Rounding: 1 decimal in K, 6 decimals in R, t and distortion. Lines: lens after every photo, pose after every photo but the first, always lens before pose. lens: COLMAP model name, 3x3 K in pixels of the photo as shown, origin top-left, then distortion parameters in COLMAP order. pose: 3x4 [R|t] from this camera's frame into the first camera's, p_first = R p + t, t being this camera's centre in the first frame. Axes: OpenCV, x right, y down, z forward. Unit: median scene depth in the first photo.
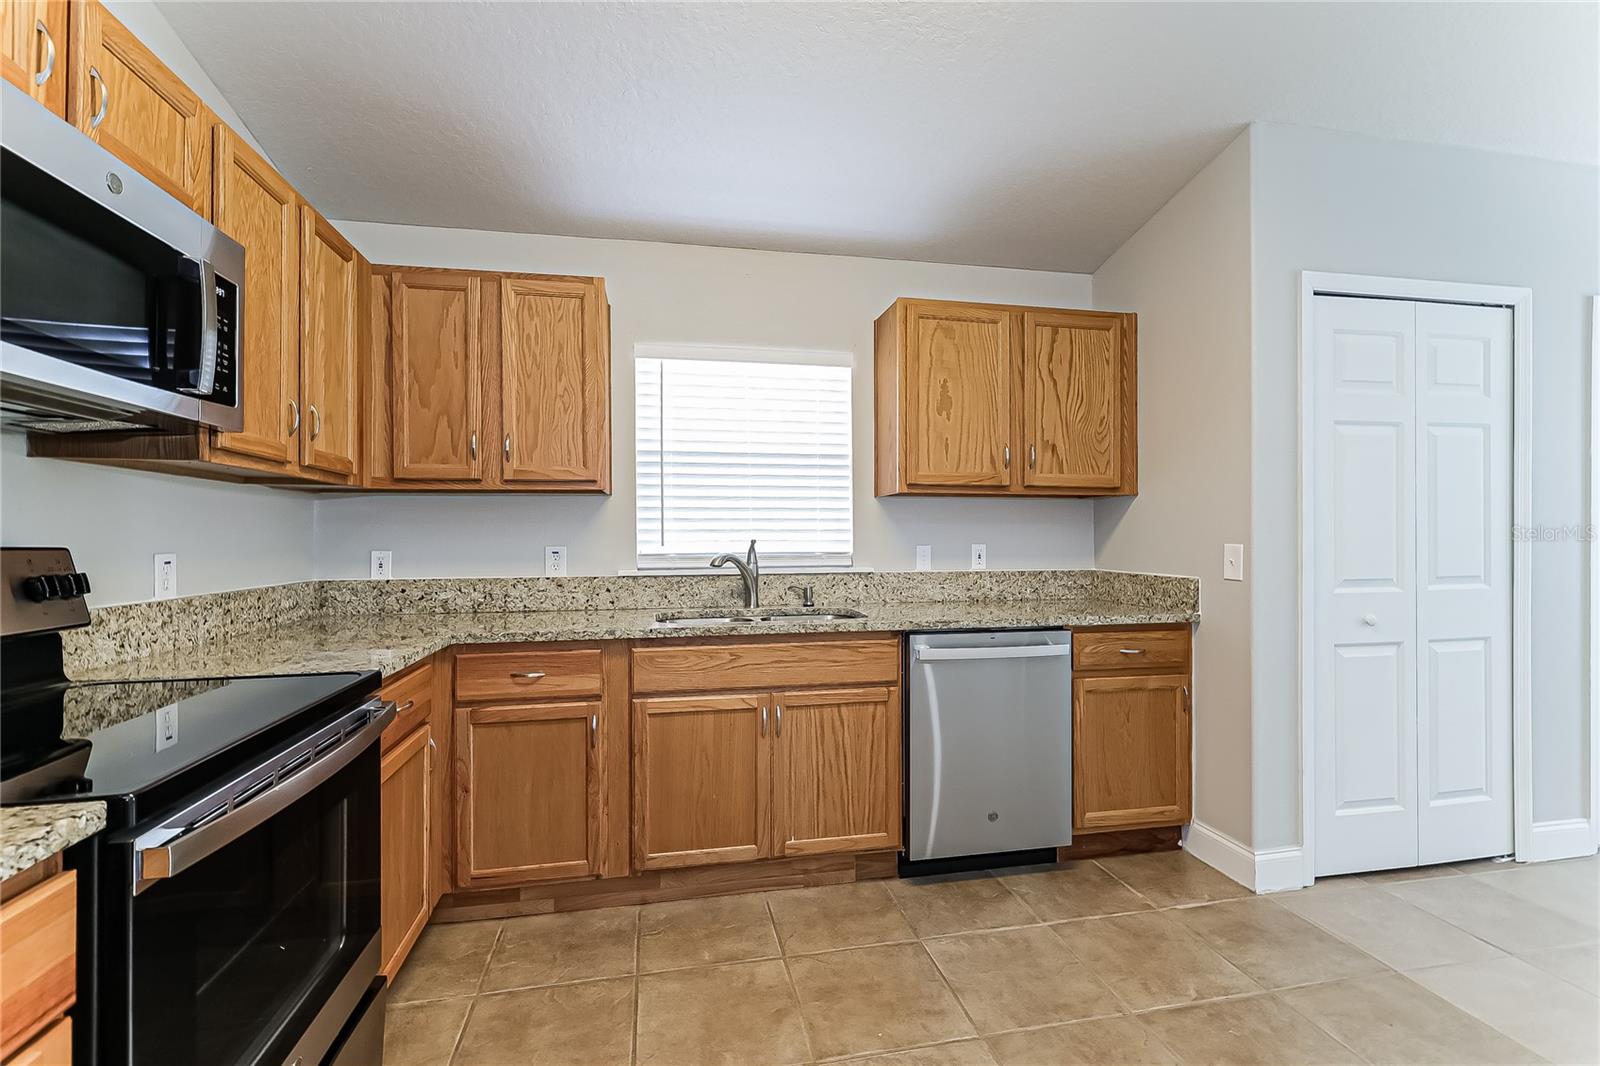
lens RADIAL K [[700.2, 0, 794.8], [0, 700.2, 533.3], [0, 0, 1]] dist [0.000067, 0.002171]
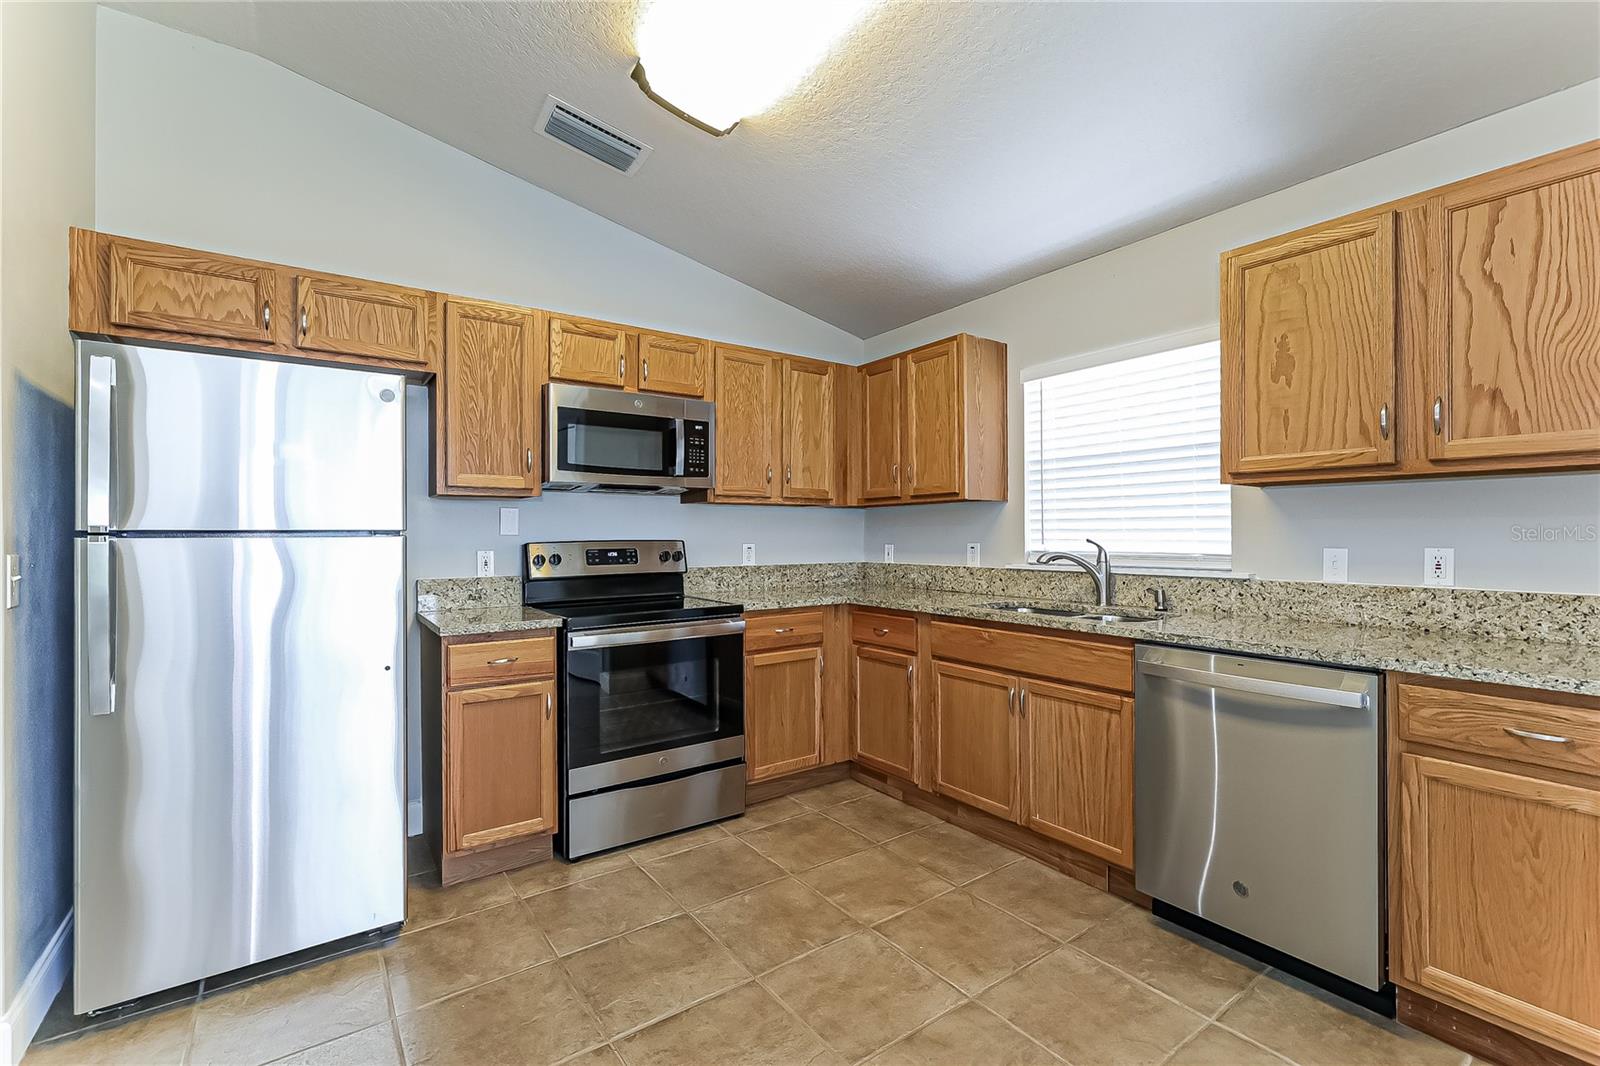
lens RADIAL K [[700.2, 0, 814.0], [0, 700.2, 528.0], [0, 0, 1]] dist [0.000067, 0.002171]
pose [[0.422148, -0.006807, -0.906501, 0.759404], [0.005452, 0.999973, -0.004970, -0.004419], [0.906510, -0.002844, 0.422174, 0.211805]]
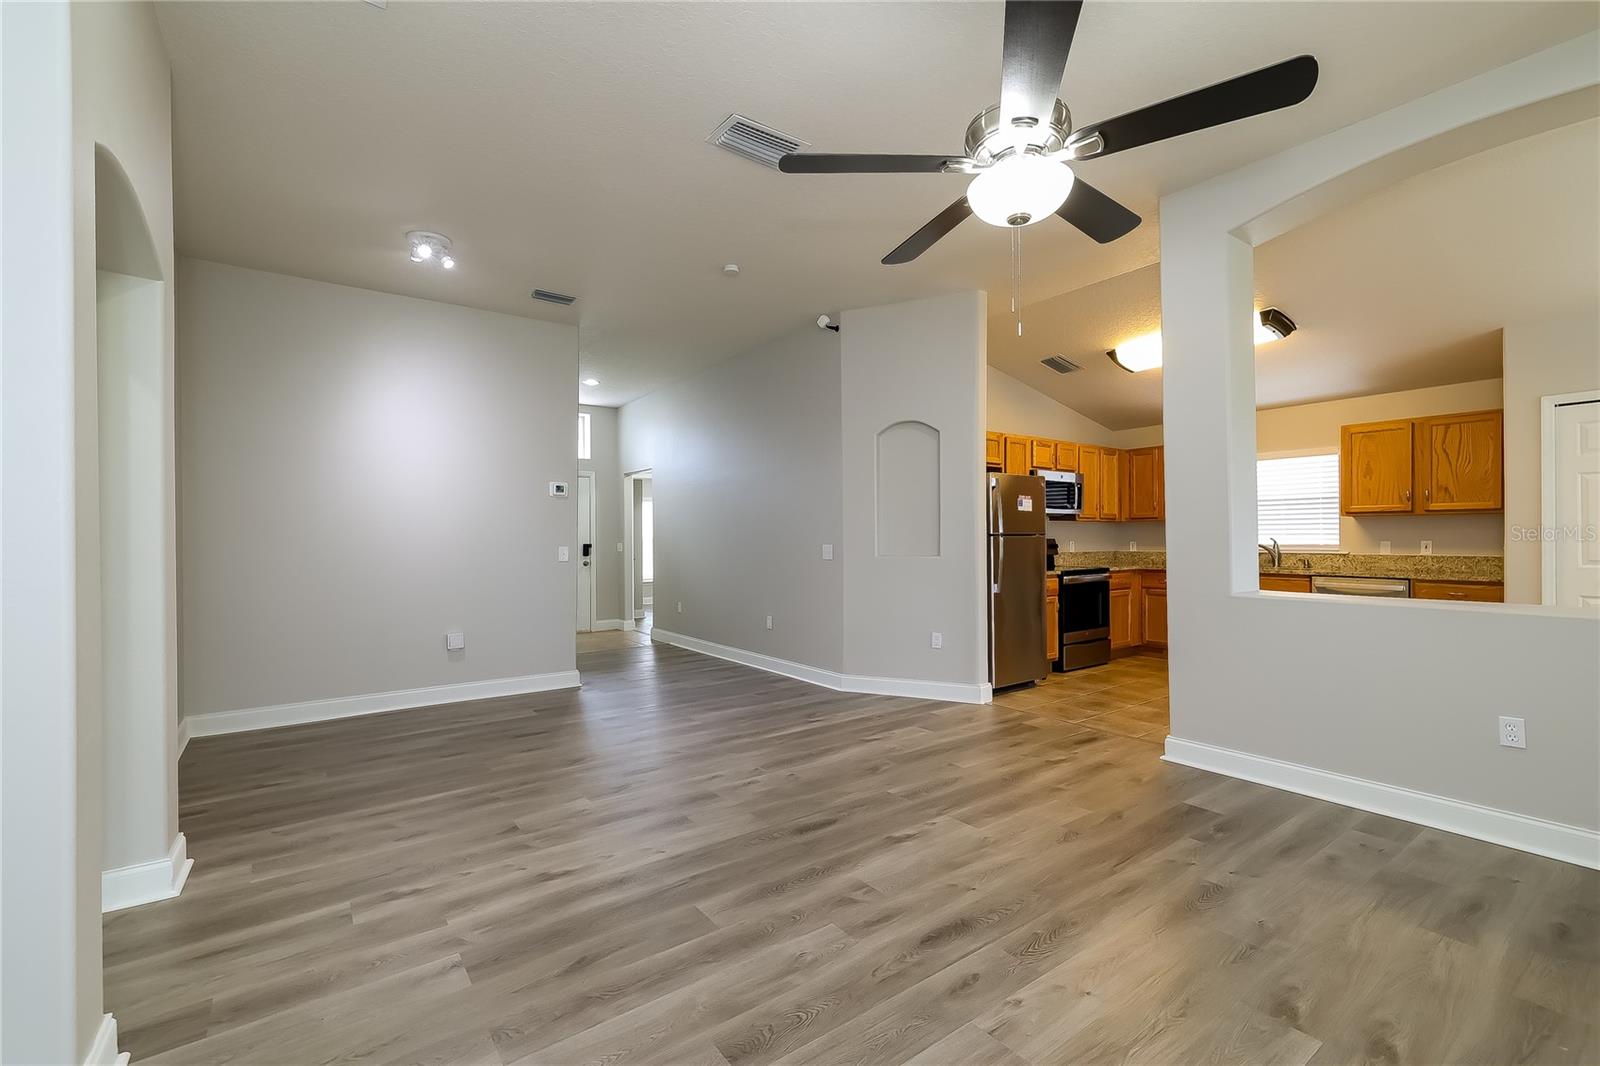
lens RADIAL K [[700.2, 0, 793.2], [0, 700.2, 537.5], [0, 0, 1]] dist [0.000067, 0.002171]
pose [[0.420823, 0.001591, -0.907141, 1.501674], [0.004844, 0.999980, 0.004001, -0.009851], [0.907130, -0.006078, 0.420807, -1.550170]]
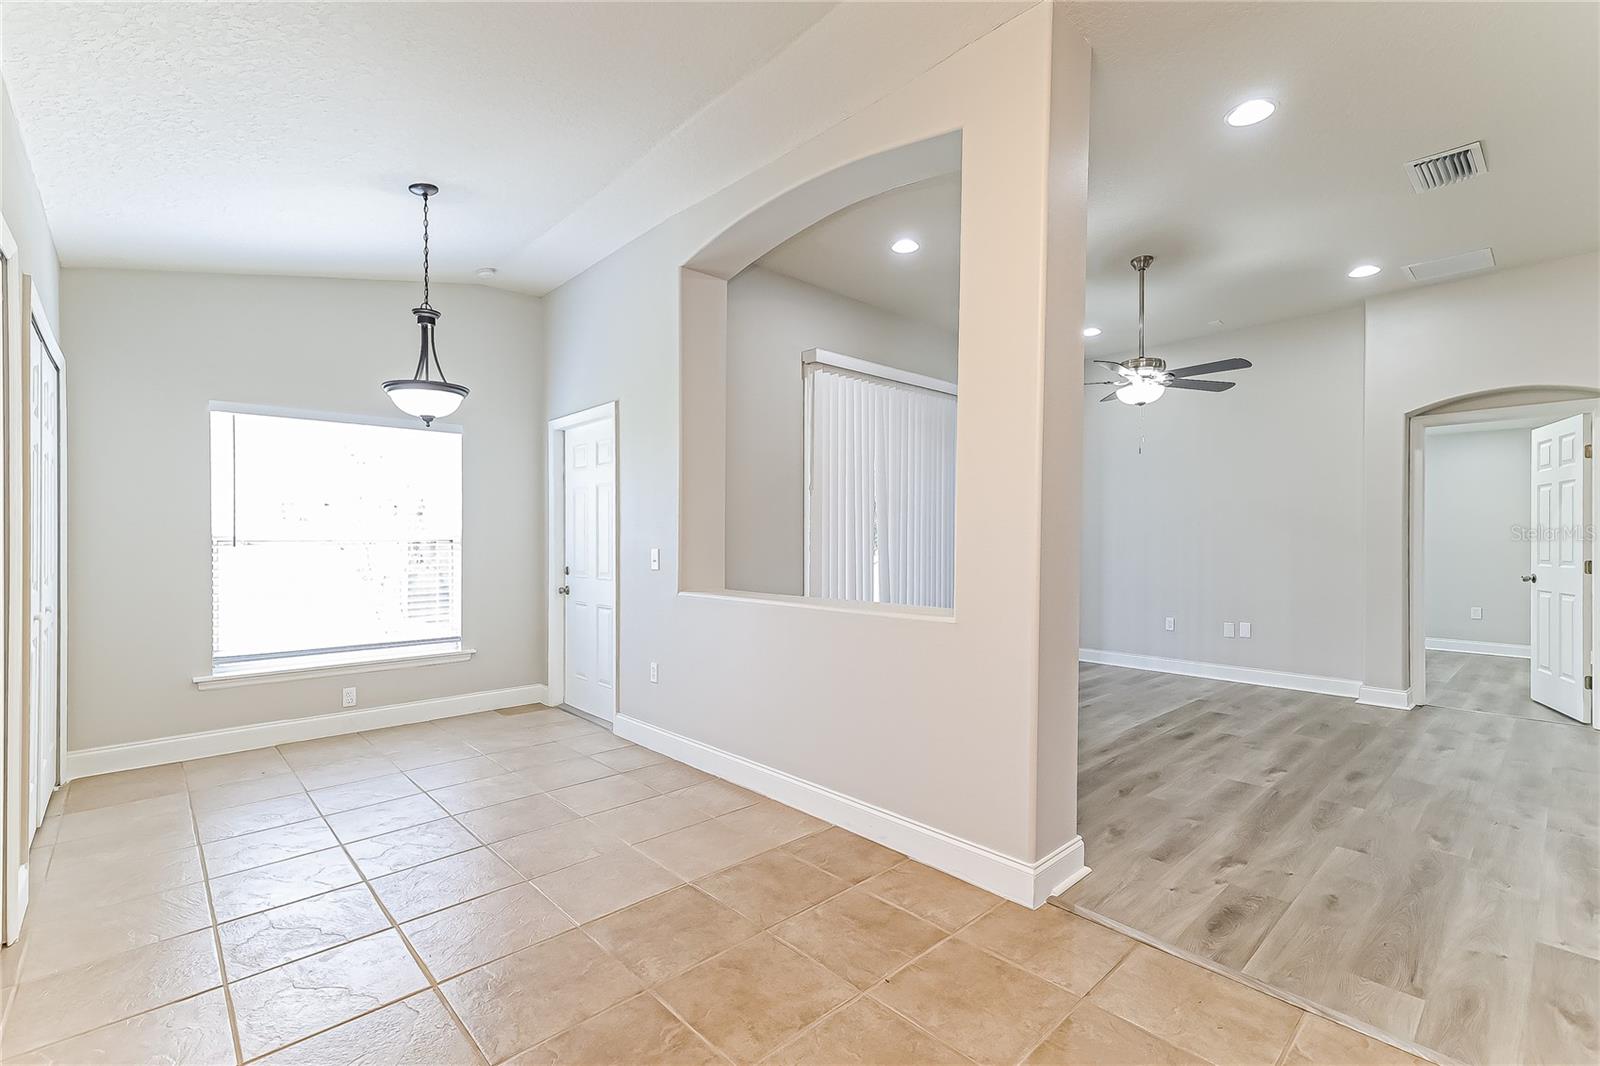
lens RADIAL K [[700.2, 0, 816.5], [0, 700.2, 542.8], [0, 0, 1]] dist [0.000067, 0.002171]
pose [[-0.535156, -0.004082, 0.844743, -0.172504], [-0.001837, 0.999992, 0.003668, 0.002402], [-0.844751, 0.000412, -0.535159, 0.672856]]
